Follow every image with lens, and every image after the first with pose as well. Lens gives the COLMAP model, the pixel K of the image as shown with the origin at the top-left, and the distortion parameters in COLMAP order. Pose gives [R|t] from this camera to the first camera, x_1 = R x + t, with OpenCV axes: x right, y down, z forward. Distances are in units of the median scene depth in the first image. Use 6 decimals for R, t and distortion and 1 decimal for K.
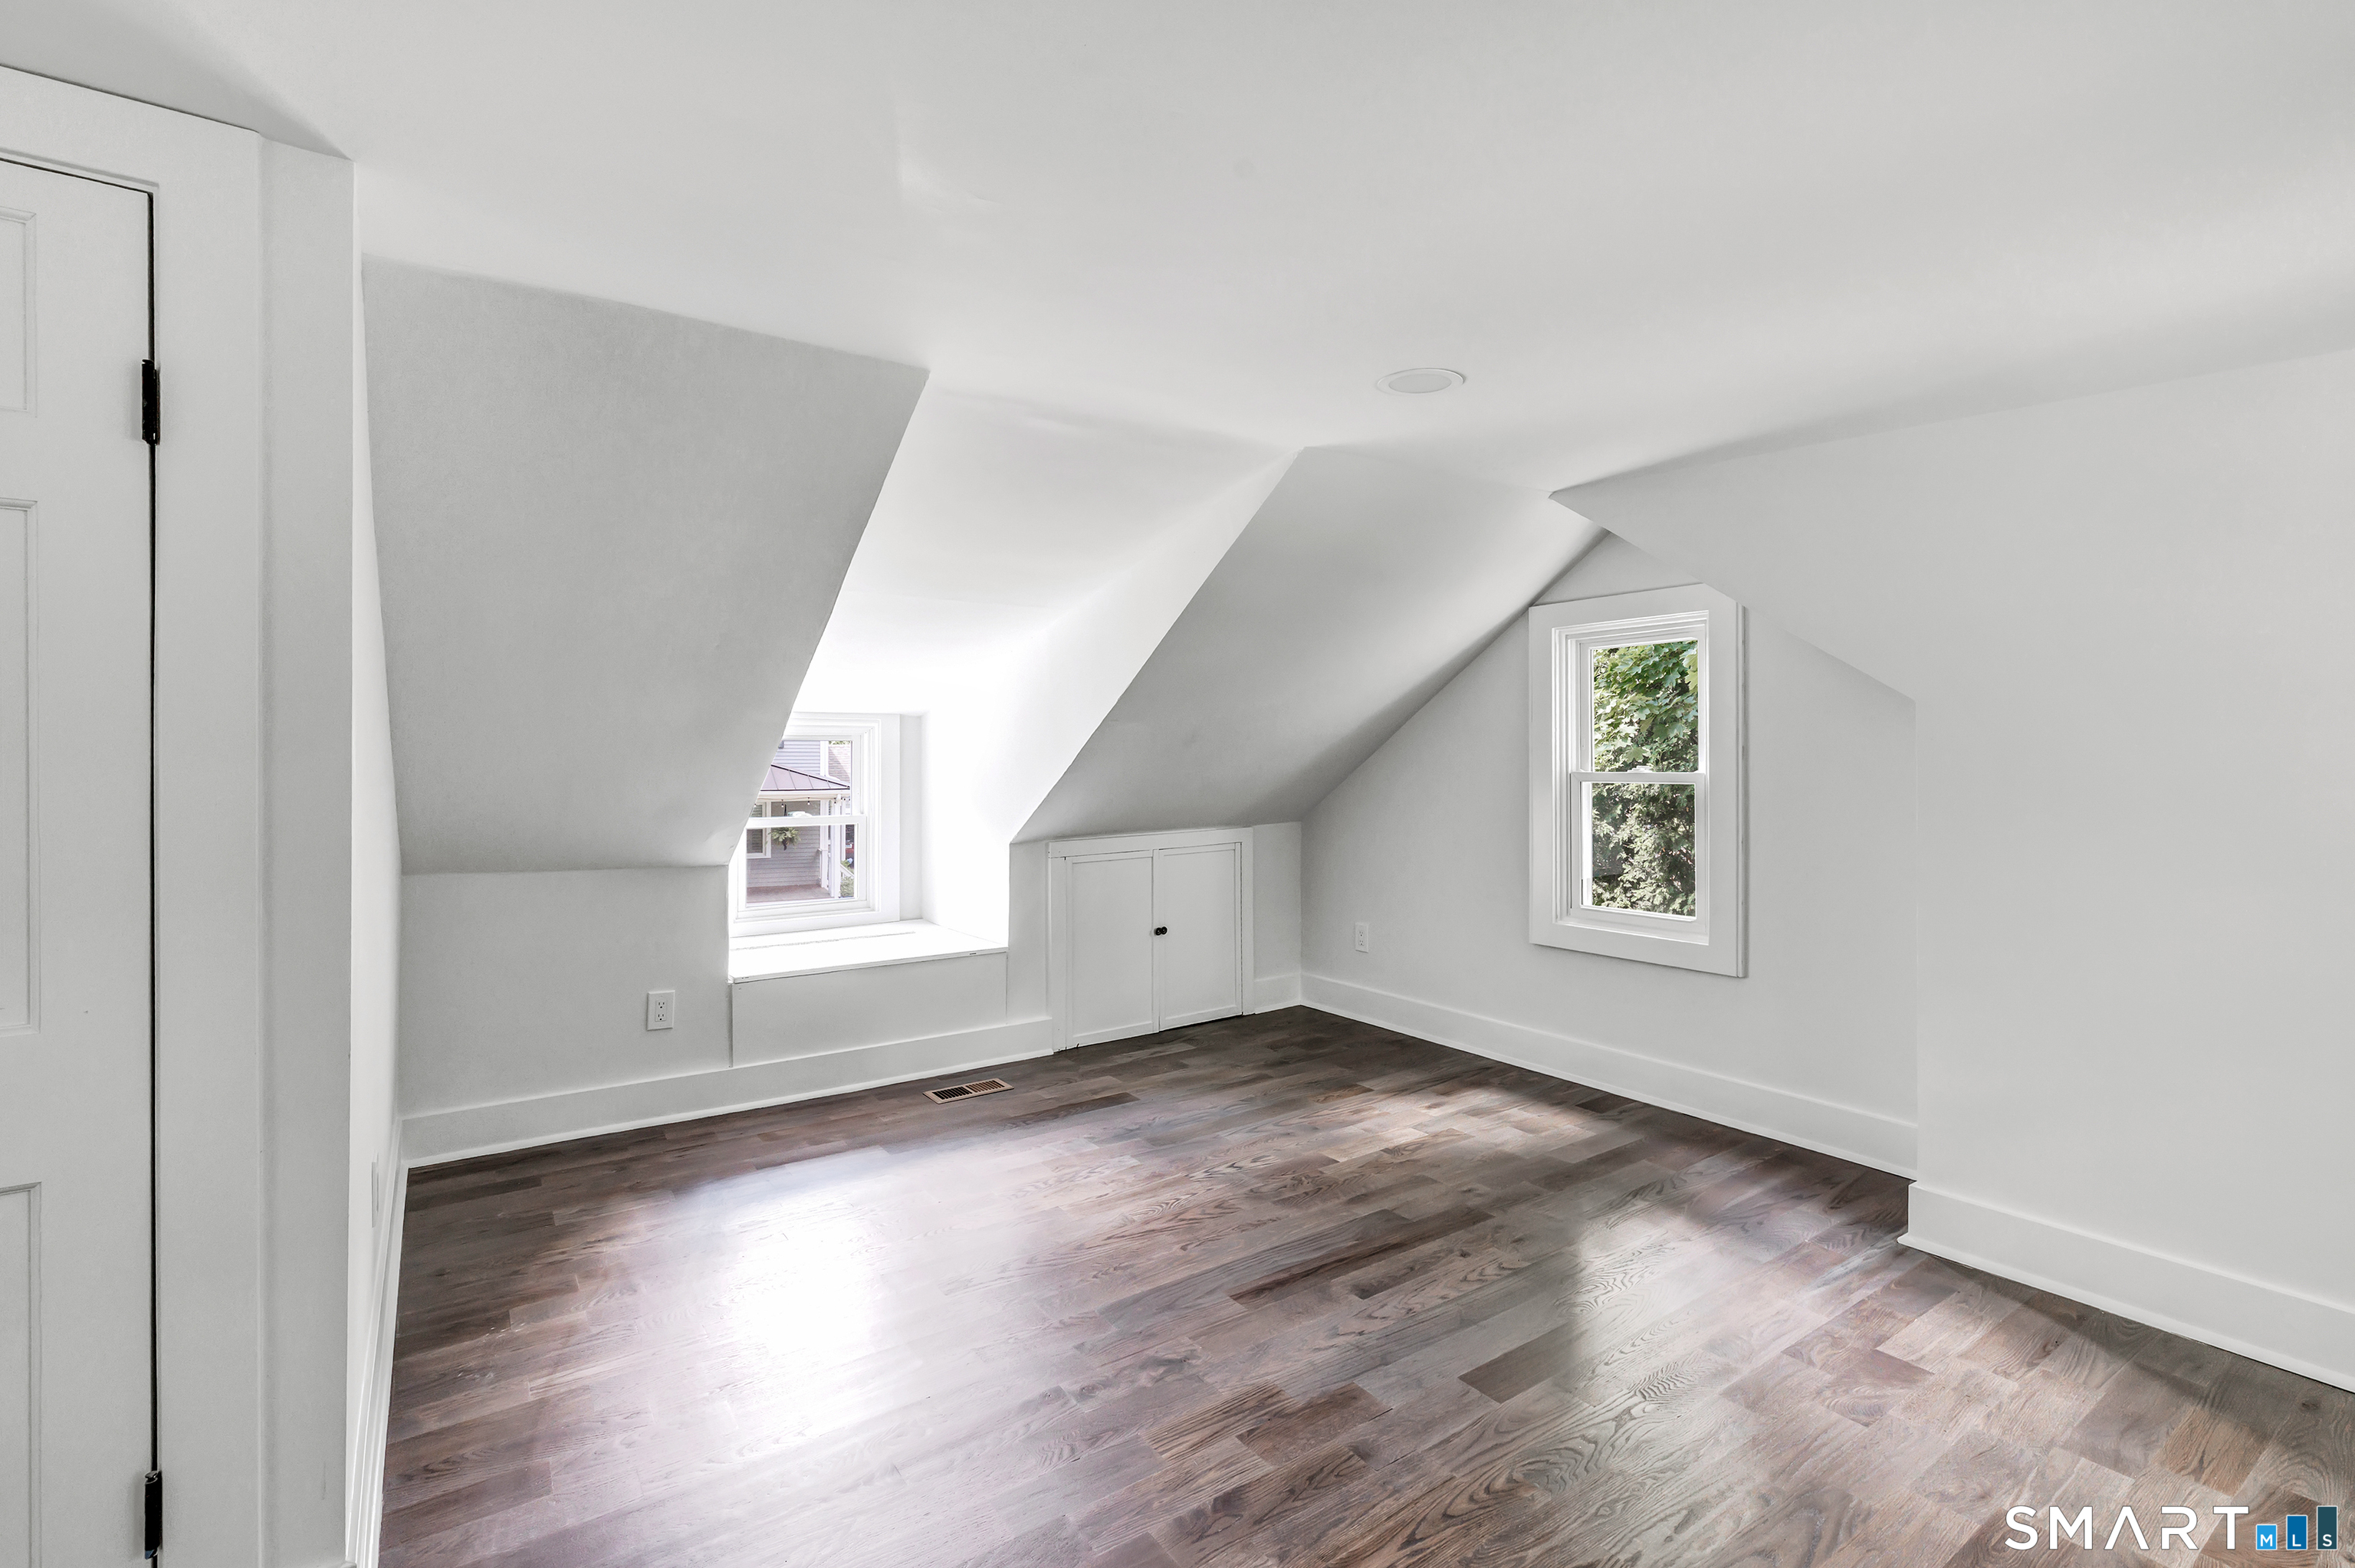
lens RADIAL K [[1081.7, 0, 1191.2], [0, 1081.7, 757.6], [0, 0, 1]] dist [-0.001188, 0.000306]
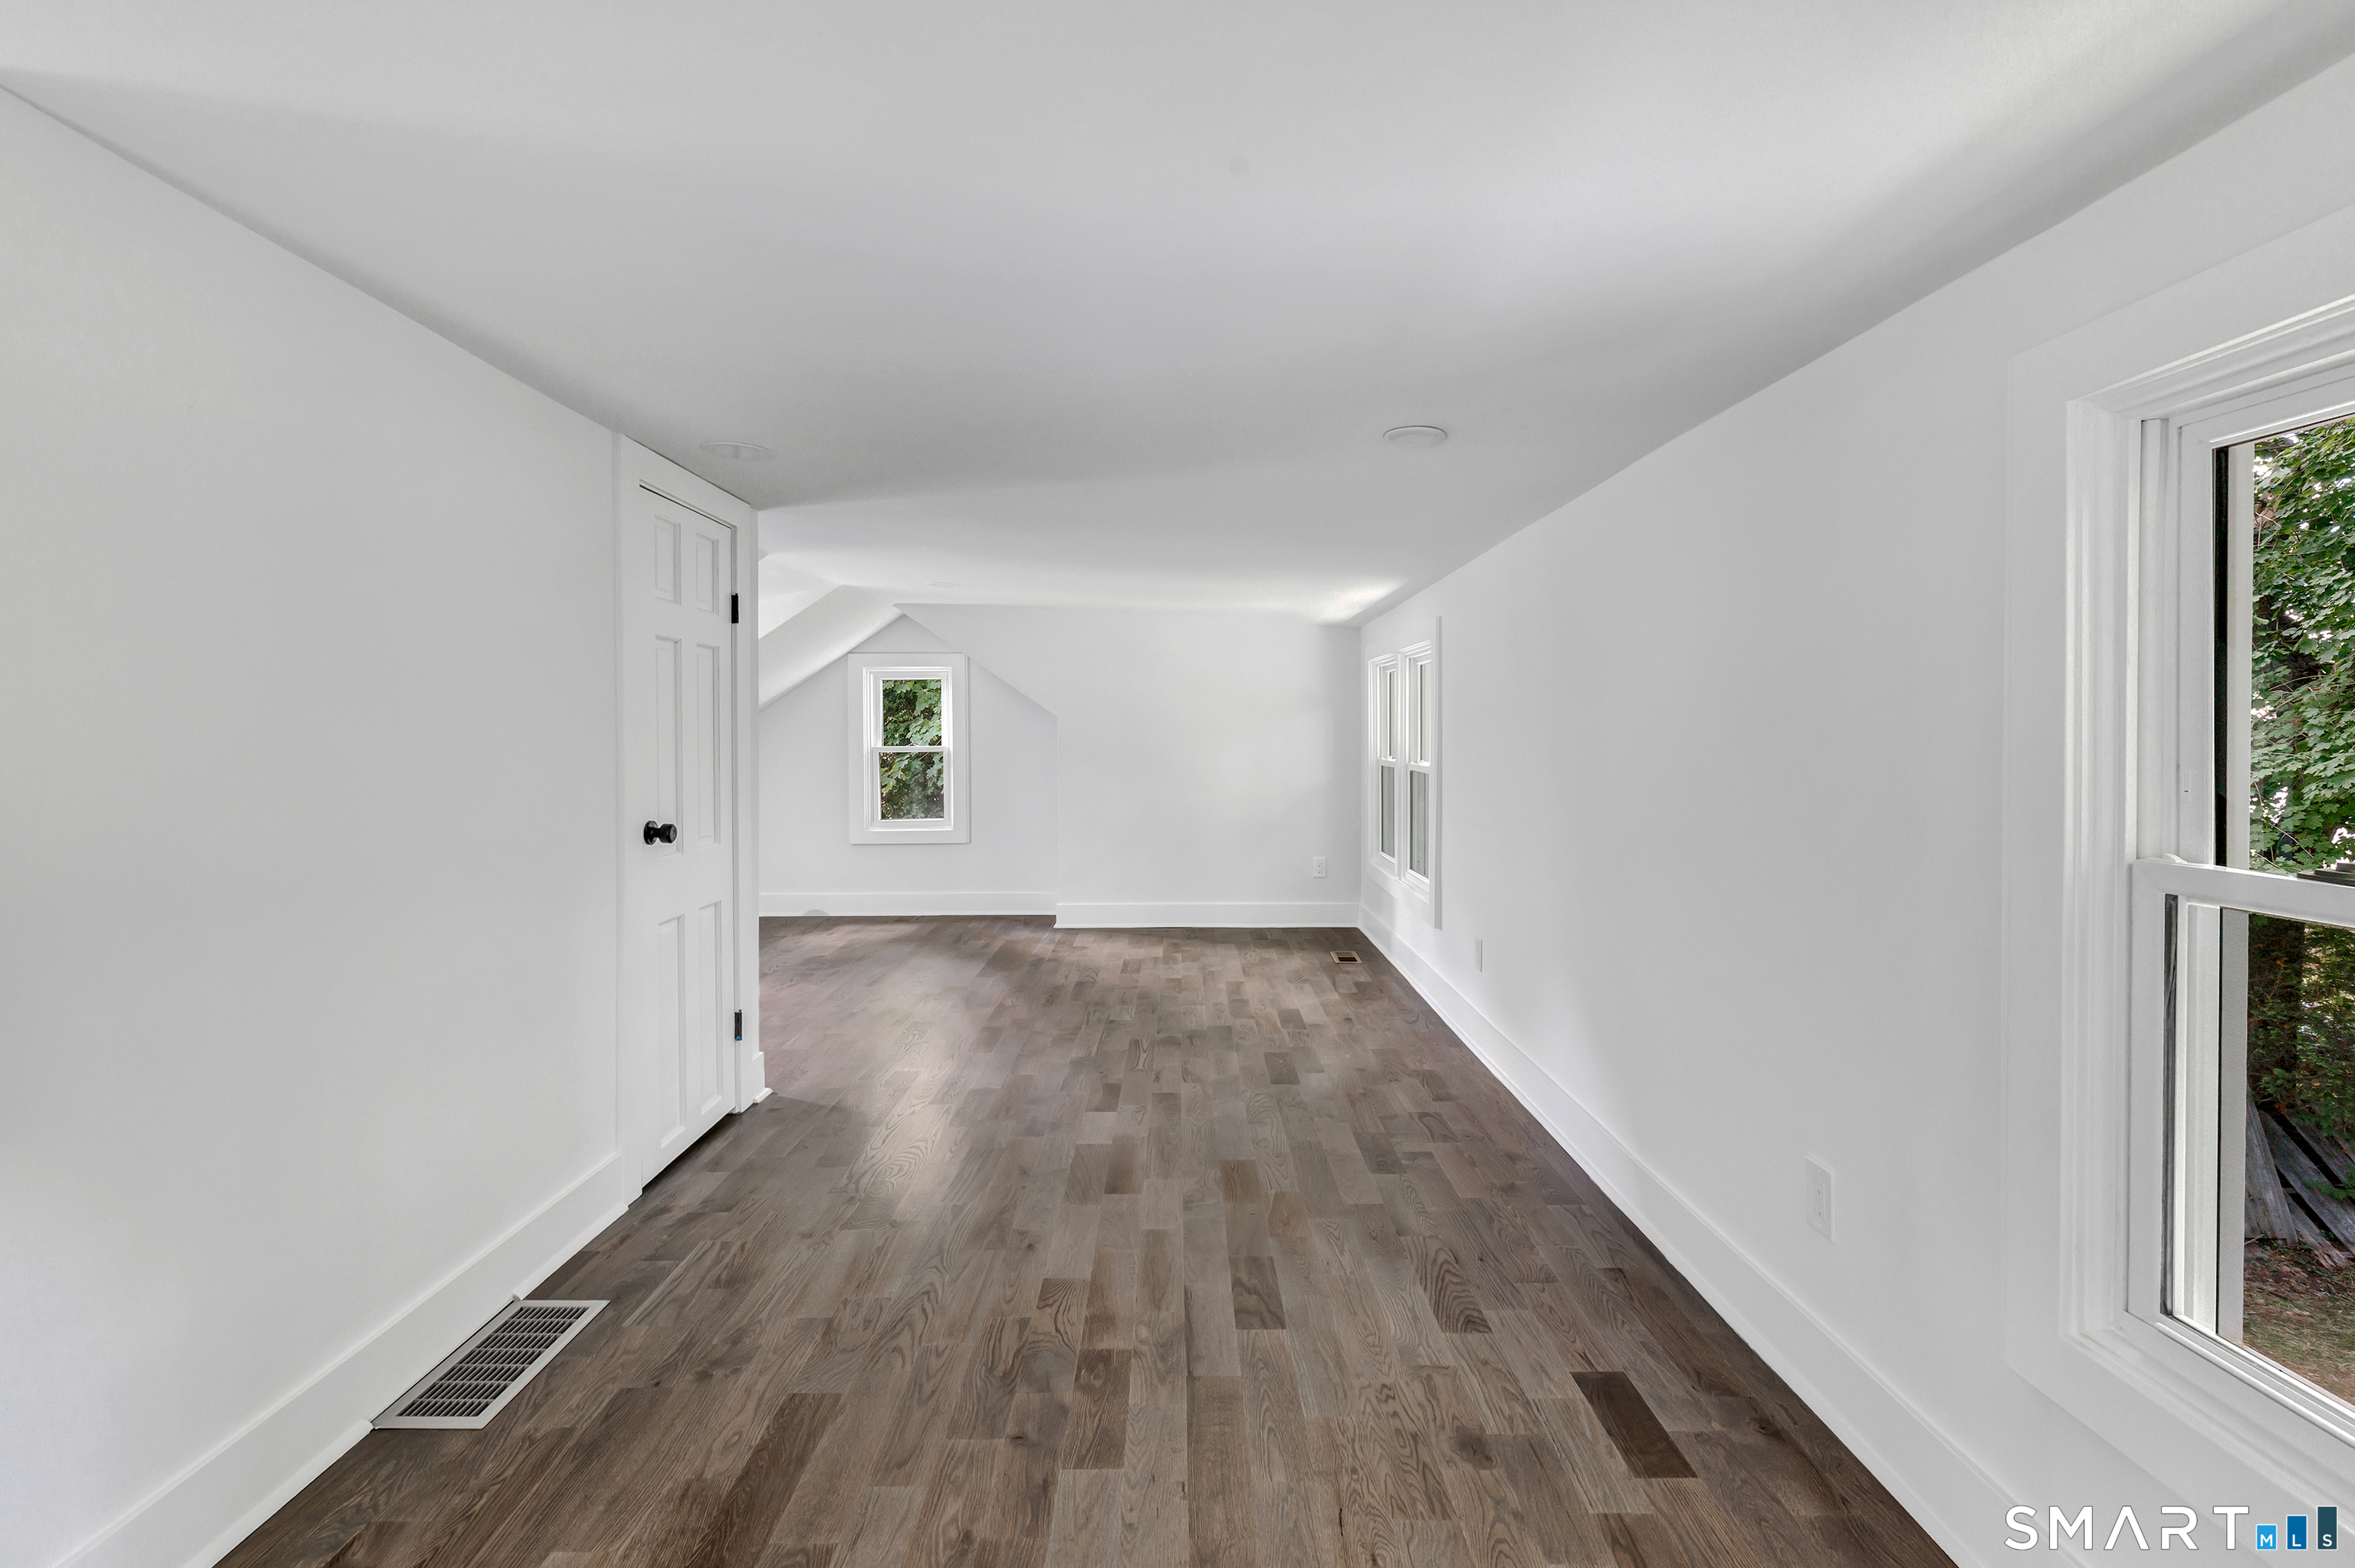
lens RADIAL K [[1051.9, 0, 1184.0], [0, 1051.9, 751.1], [0, 0, 1]] dist [0.002503, 0.000330]
pose [[0.570875, -0.016314, 0.820875, -0.883589], [0.003682, 0.999843, 0.017310, -0.009252], [-0.821029, -0.006859, 0.570846, -0.486653]]
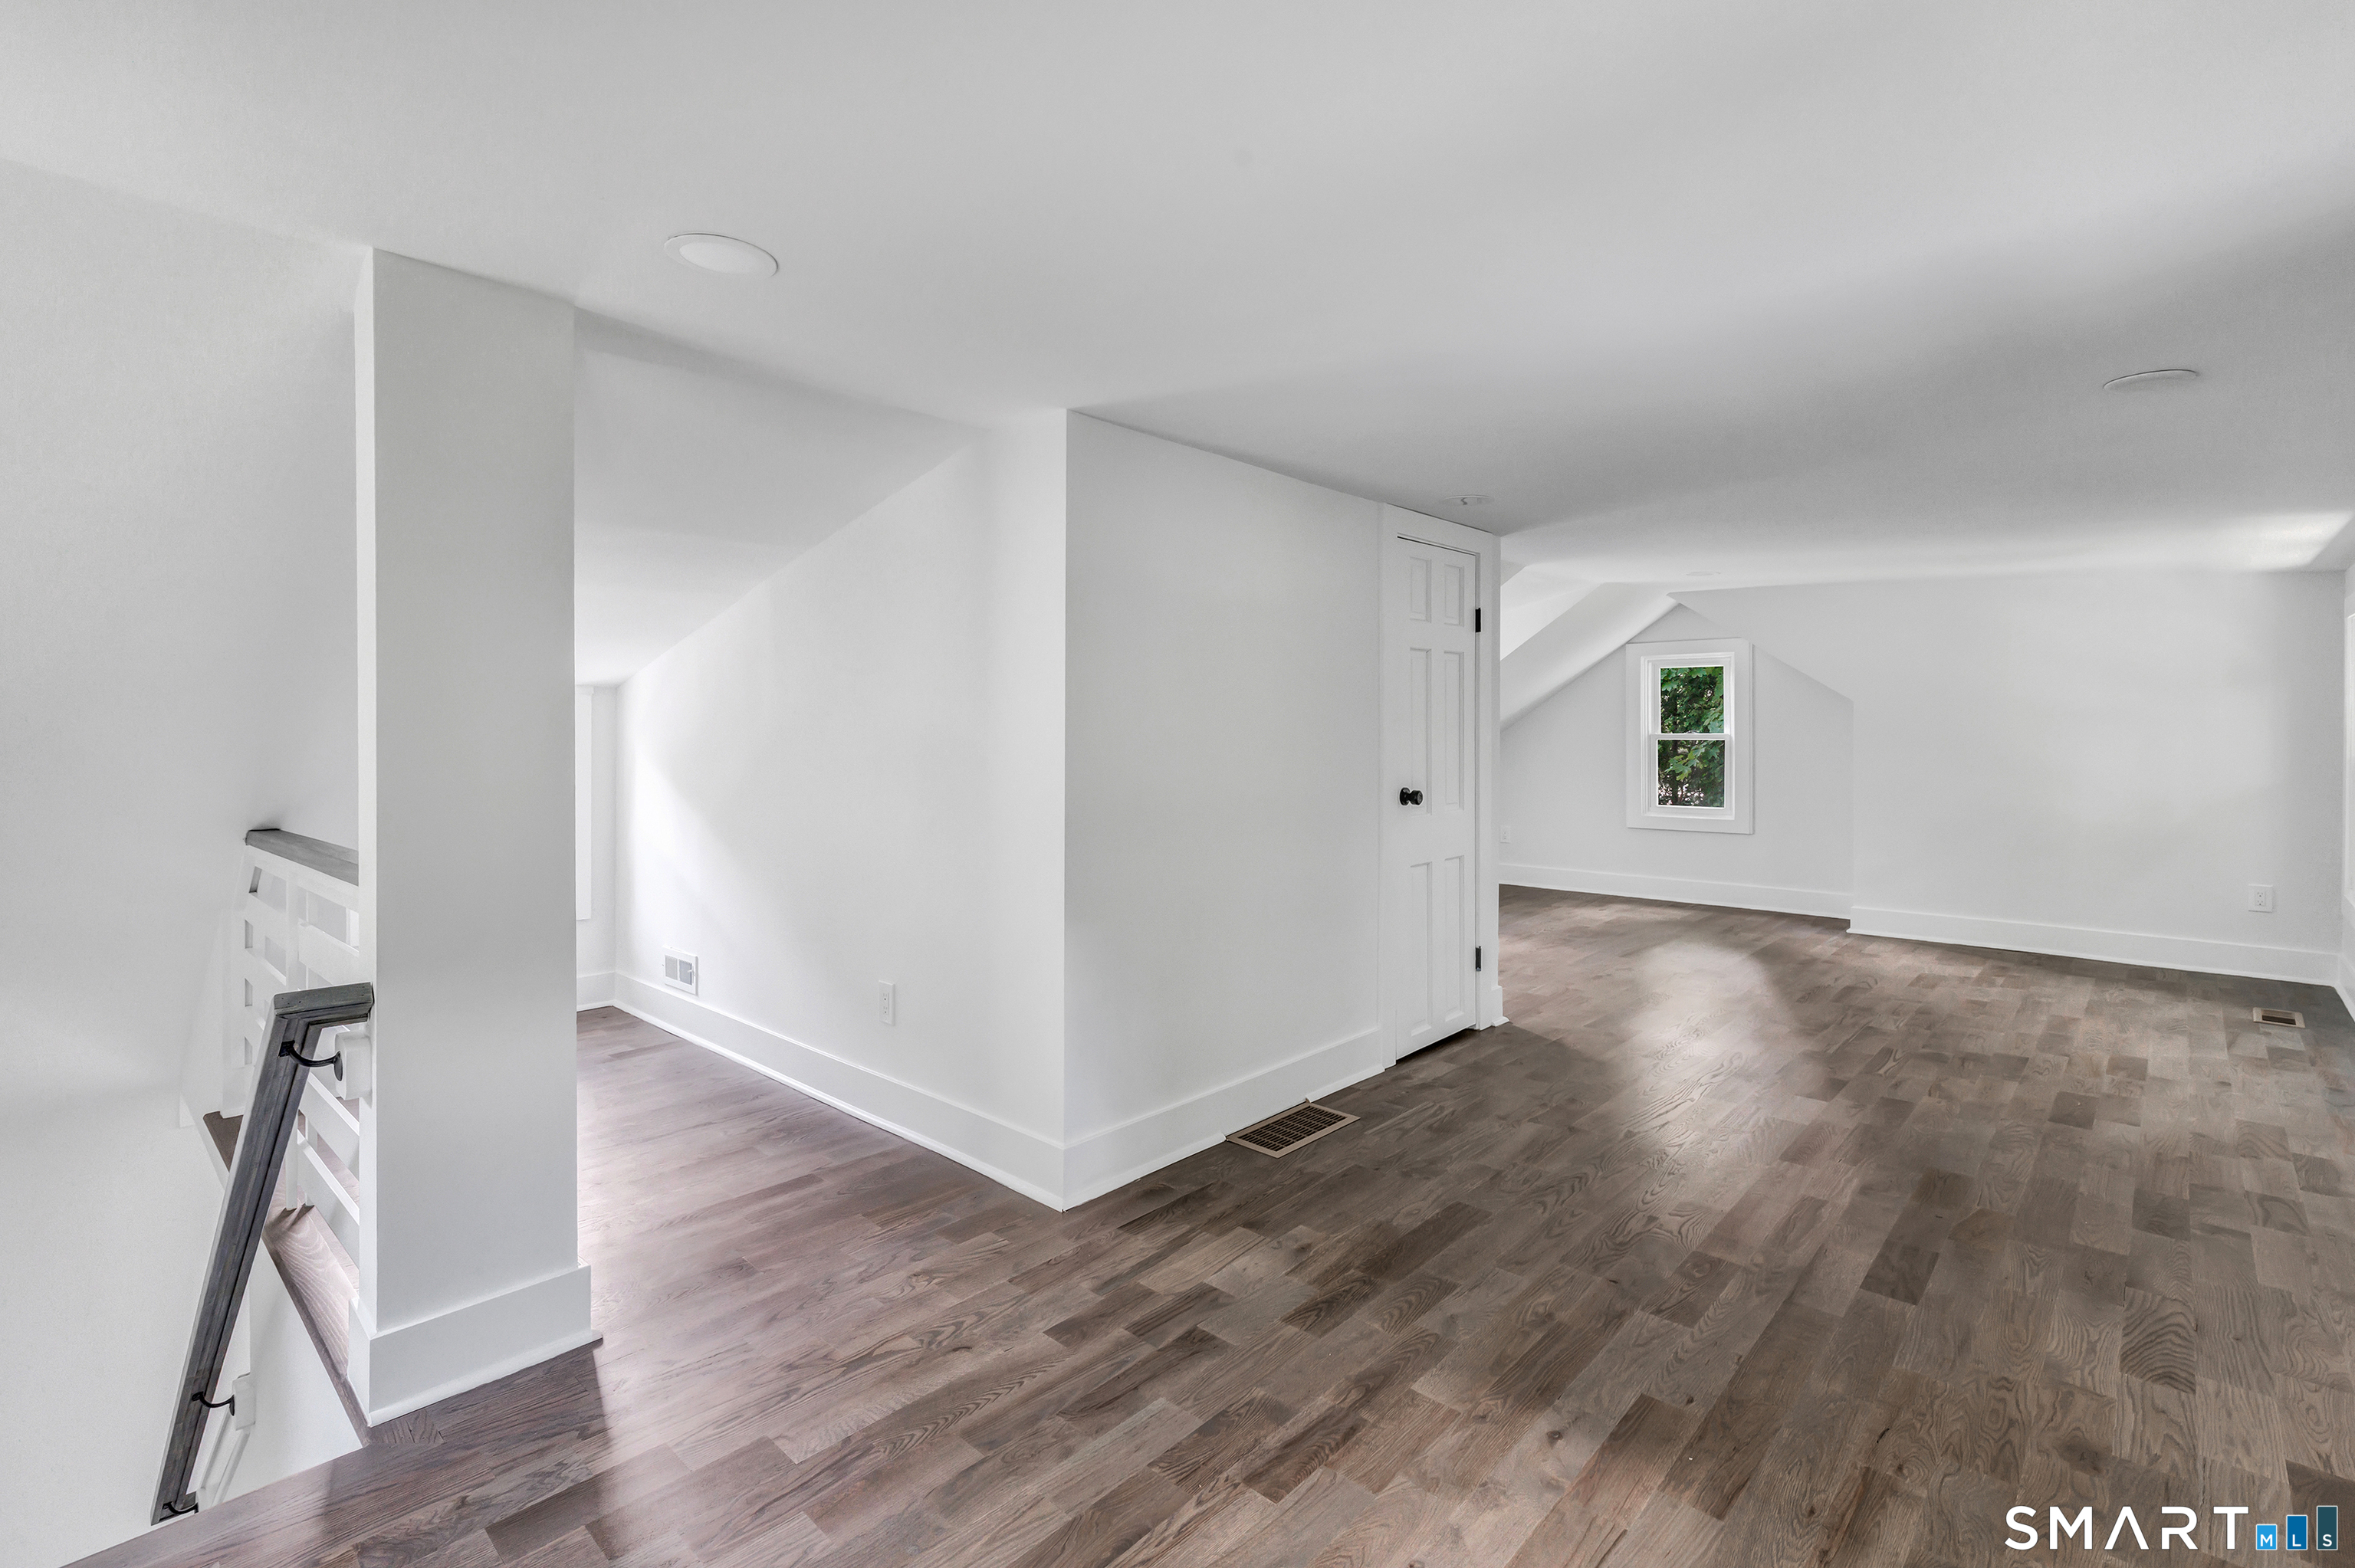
lens RADIAL K [[1081.7, 0, 1191.2], [0, 1081.7, 757.6], [0, 0, 1]] dist [-0.001188, 0.000306]
pose [[0.976346, -0.013232, 0.215809, -0.905705], [0.006860, 0.999519, 0.030246, -0.008811], [-0.216106, -0.028051, 0.975967, -0.713504]]
